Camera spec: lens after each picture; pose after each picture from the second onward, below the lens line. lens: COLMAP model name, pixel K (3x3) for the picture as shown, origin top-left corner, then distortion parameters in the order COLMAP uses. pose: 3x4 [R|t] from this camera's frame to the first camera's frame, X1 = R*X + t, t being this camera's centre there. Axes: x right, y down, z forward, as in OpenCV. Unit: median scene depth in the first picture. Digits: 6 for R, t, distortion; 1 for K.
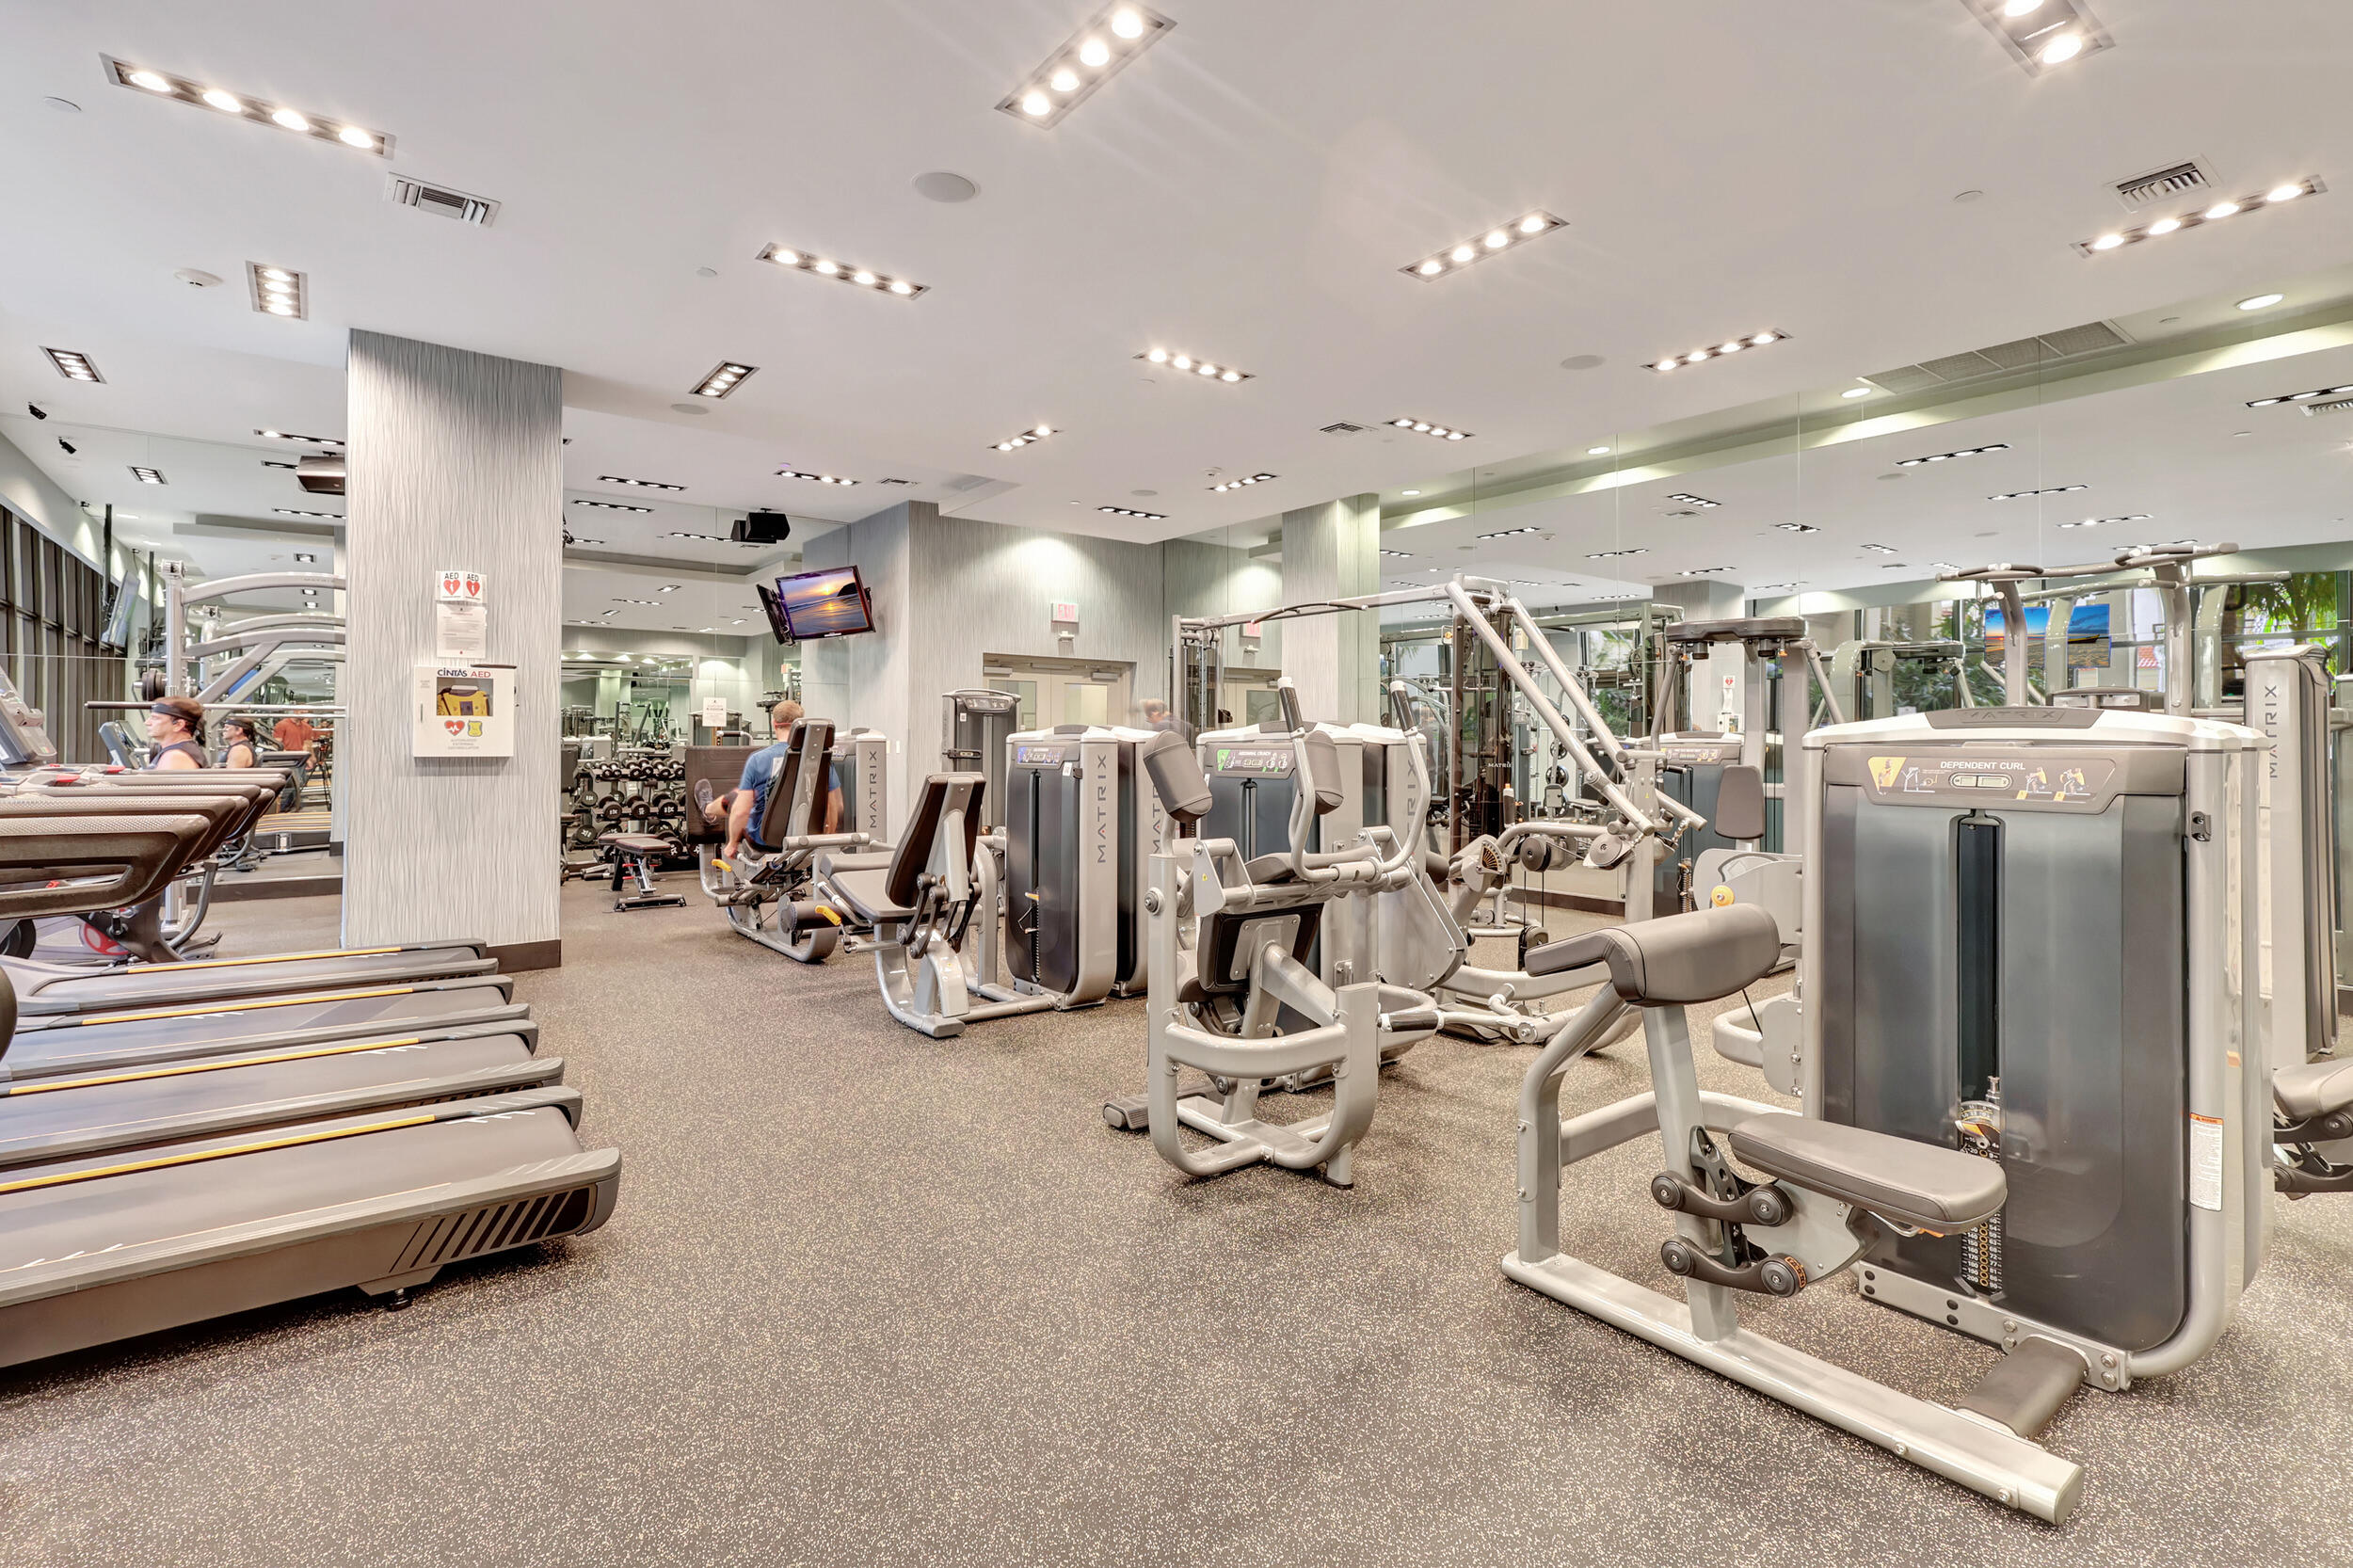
lens RADIAL K [[1095.8, 0, 1188.5], [0, 1095.8, 742.8], [0, 0, 1]] dist [-0.000300, -0.000150]
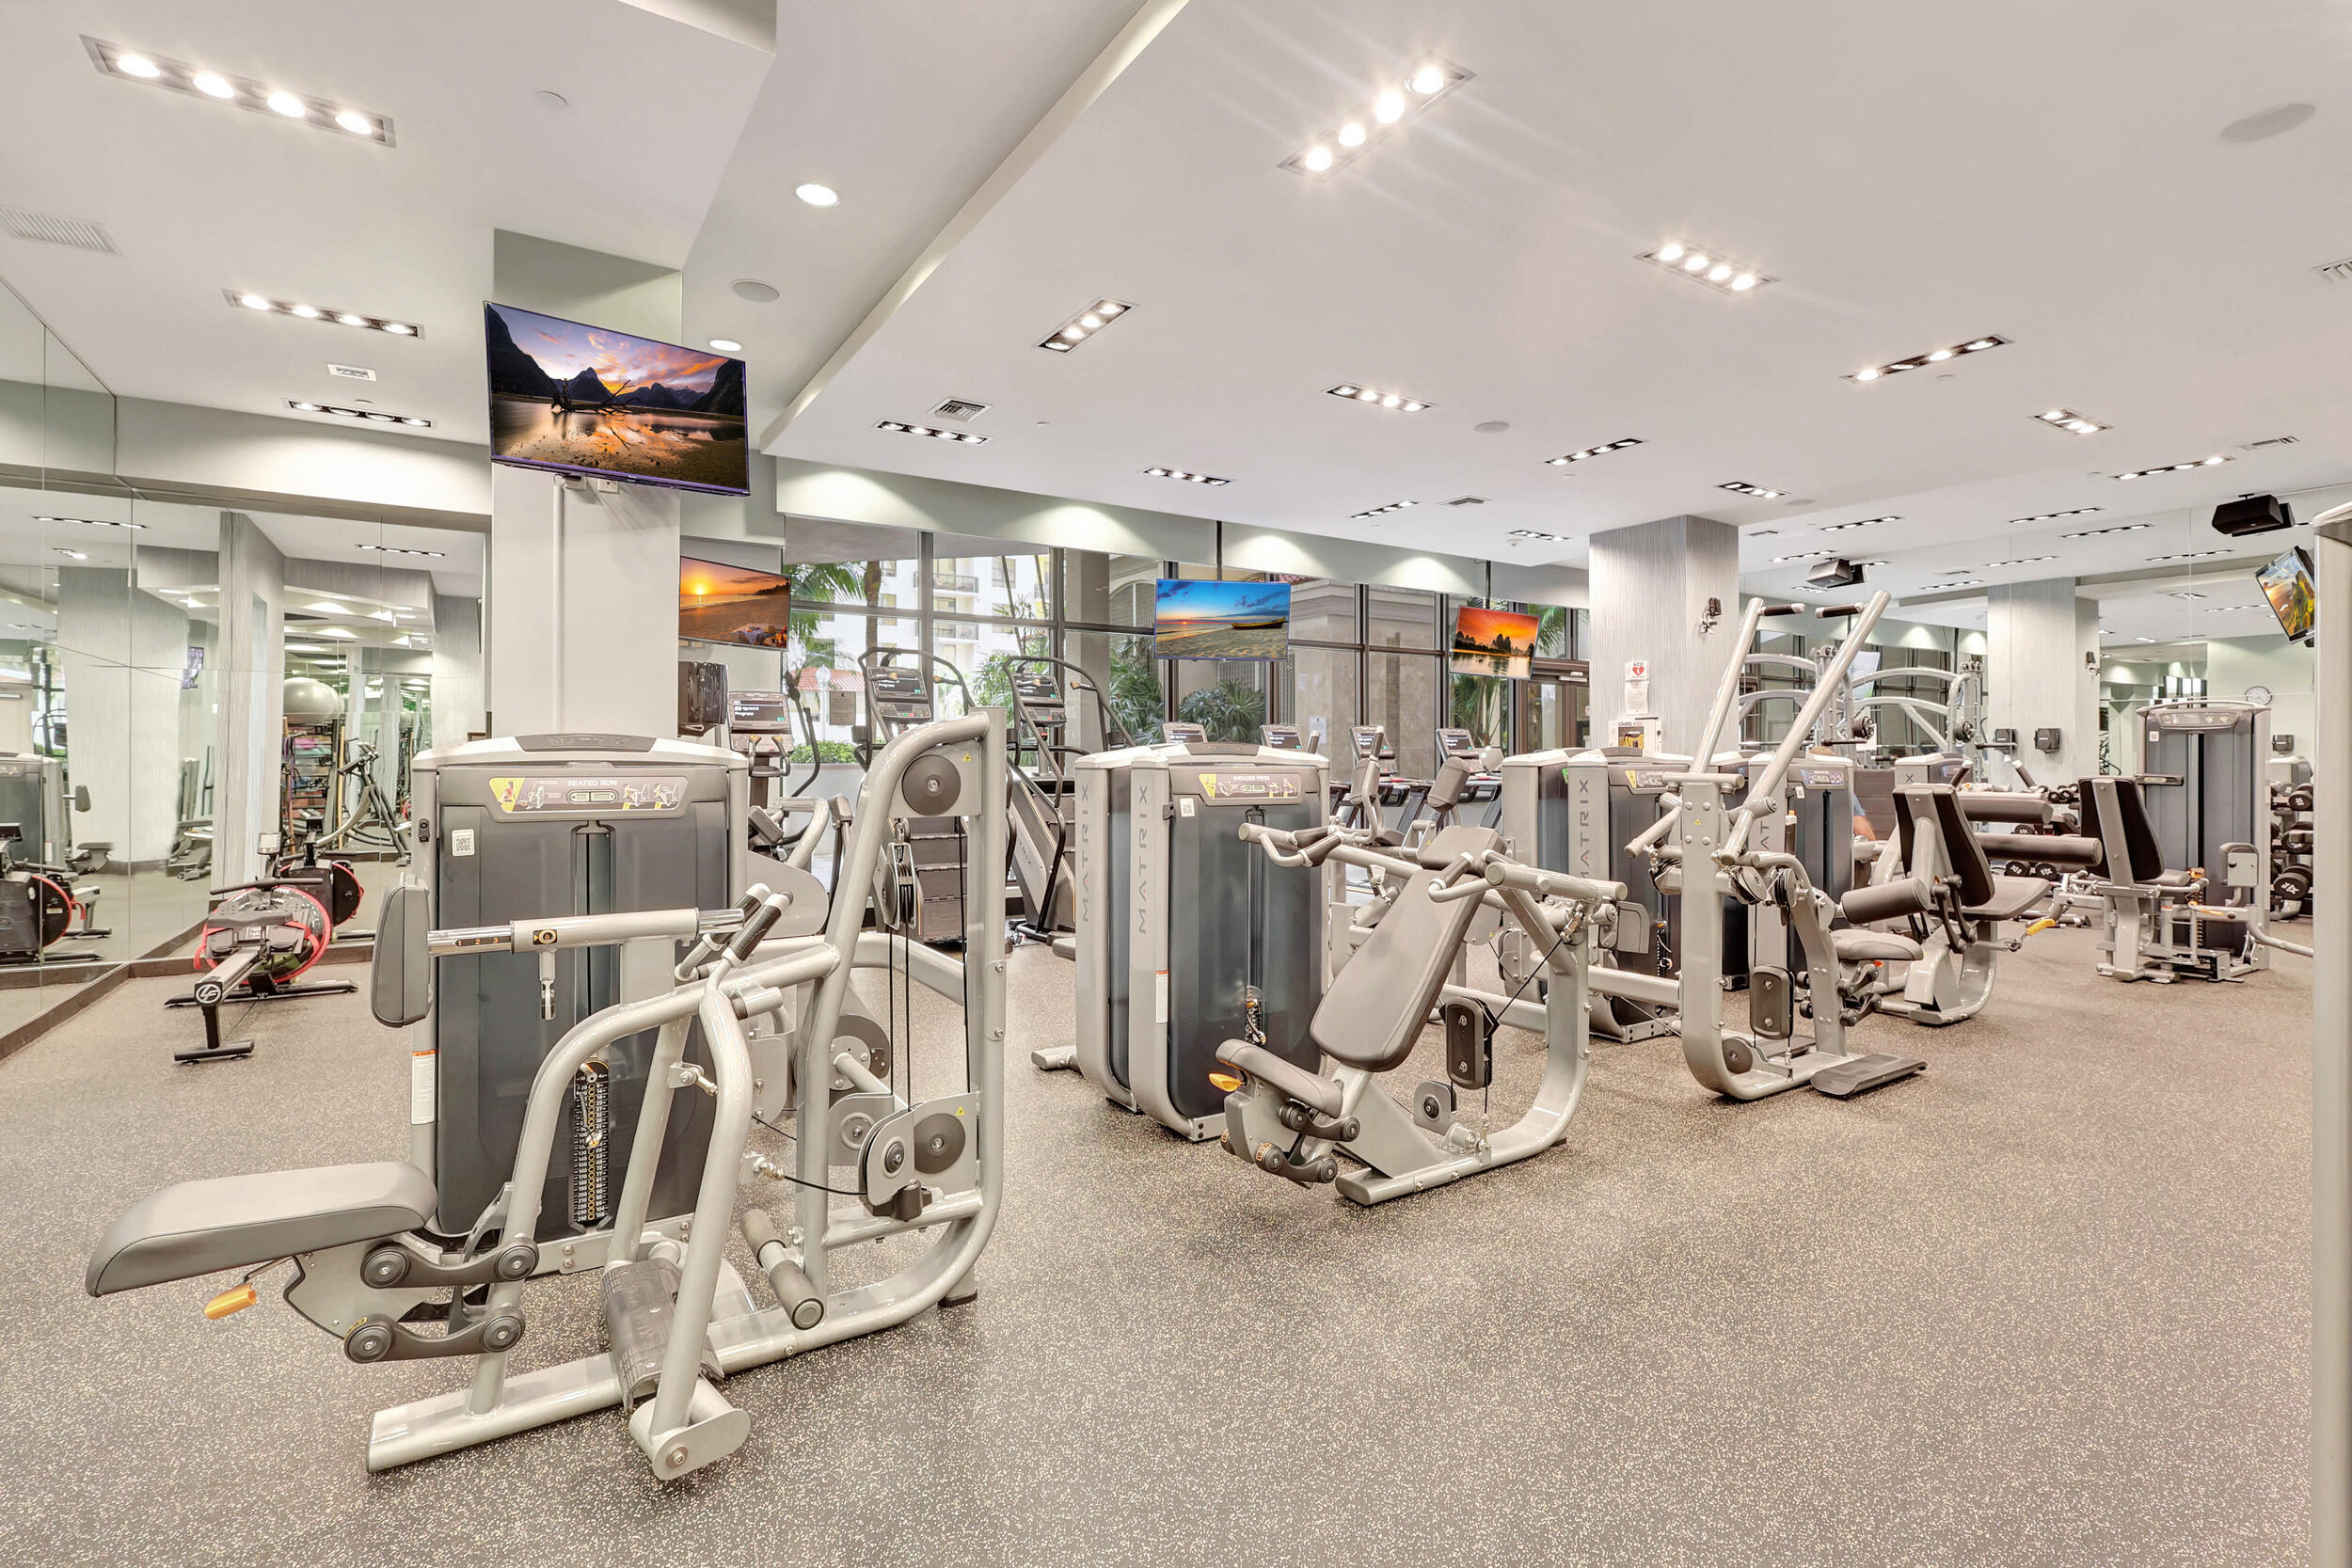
lens RADIAL K [[1095.2, 0, 1177.8], [0, 1095.2, 770.9], [0, 0, 1]] dist [-0.000300, -0.000150]
pose [[-0.075154, -0.003869, -0.997164, 1.022907], [-0.000855, 0.999992, -0.003816, 0.012717], [0.997172, 0.000565, -0.075157, 0.450296]]
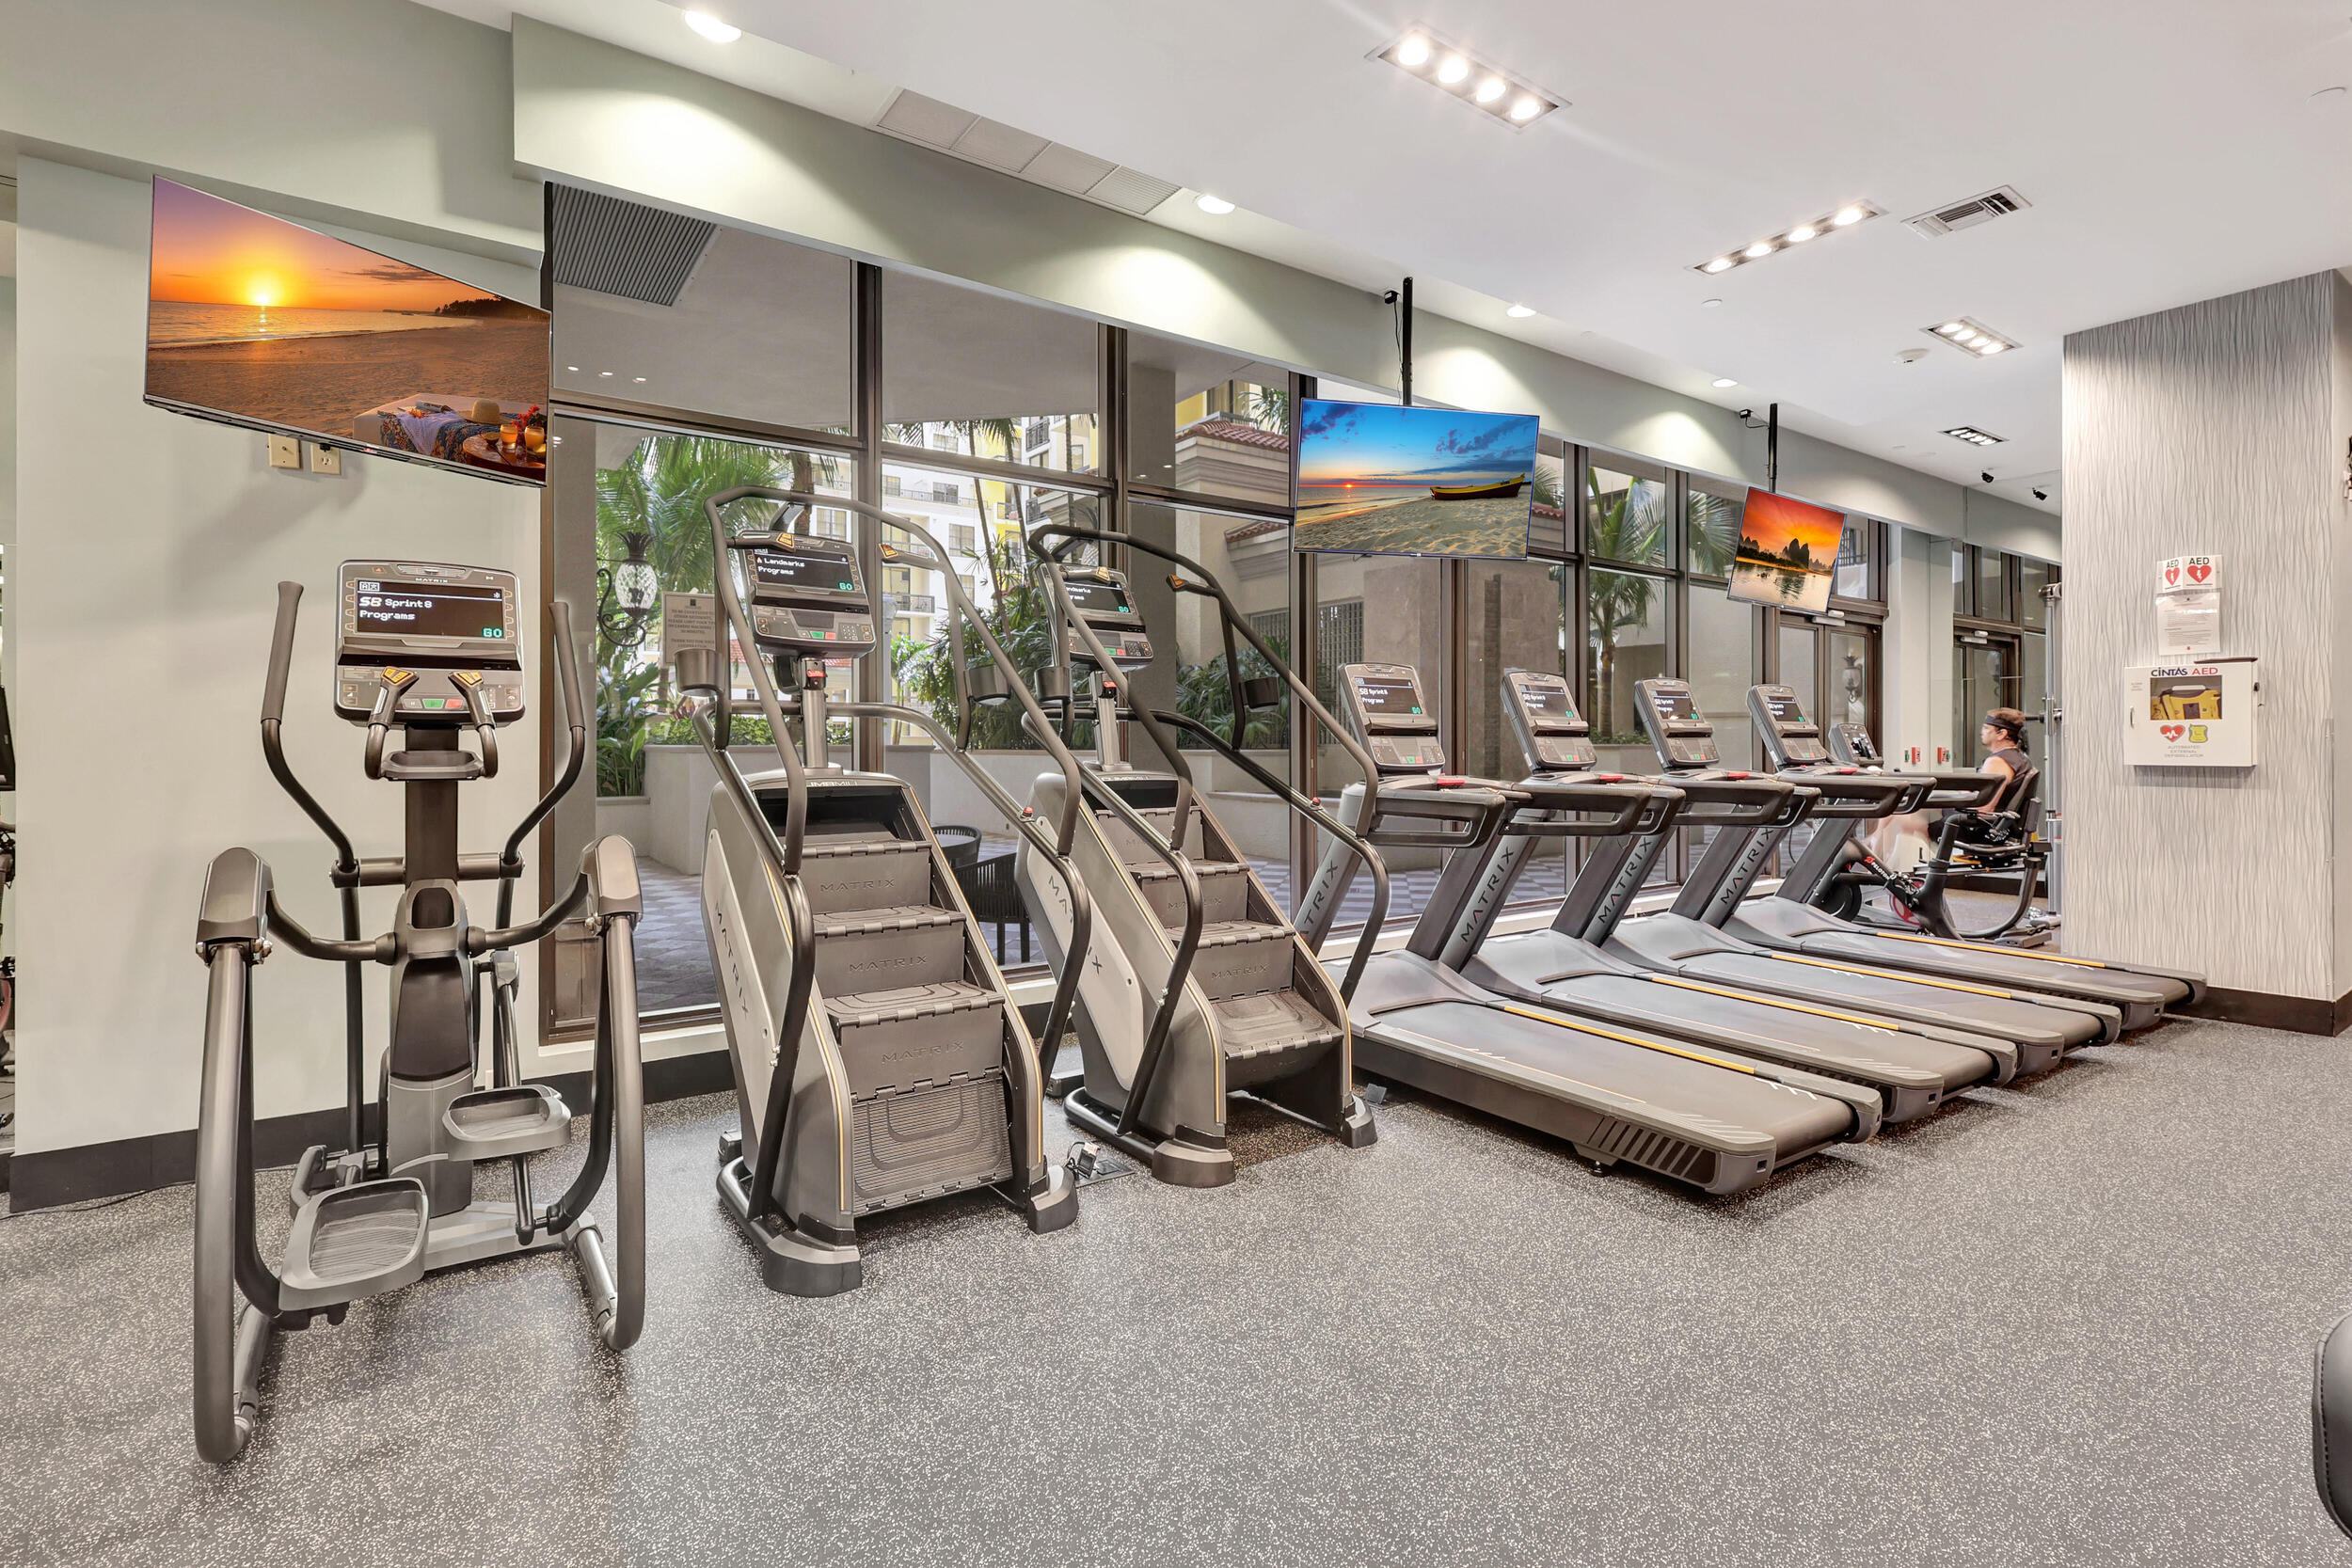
lens RADIAL K [[1095.2, 0, 1186.6], [0, 1095.2, 747.8], [0, 0, 1]] dist [-0.000300, -0.000150]
pose [[-0.048725, -0.002363, -0.998809, 0.262148], [-0.002374, 0.999995, -0.002250, 0.002127], [0.998809, 0.002262, -0.048730, 0.238707]]
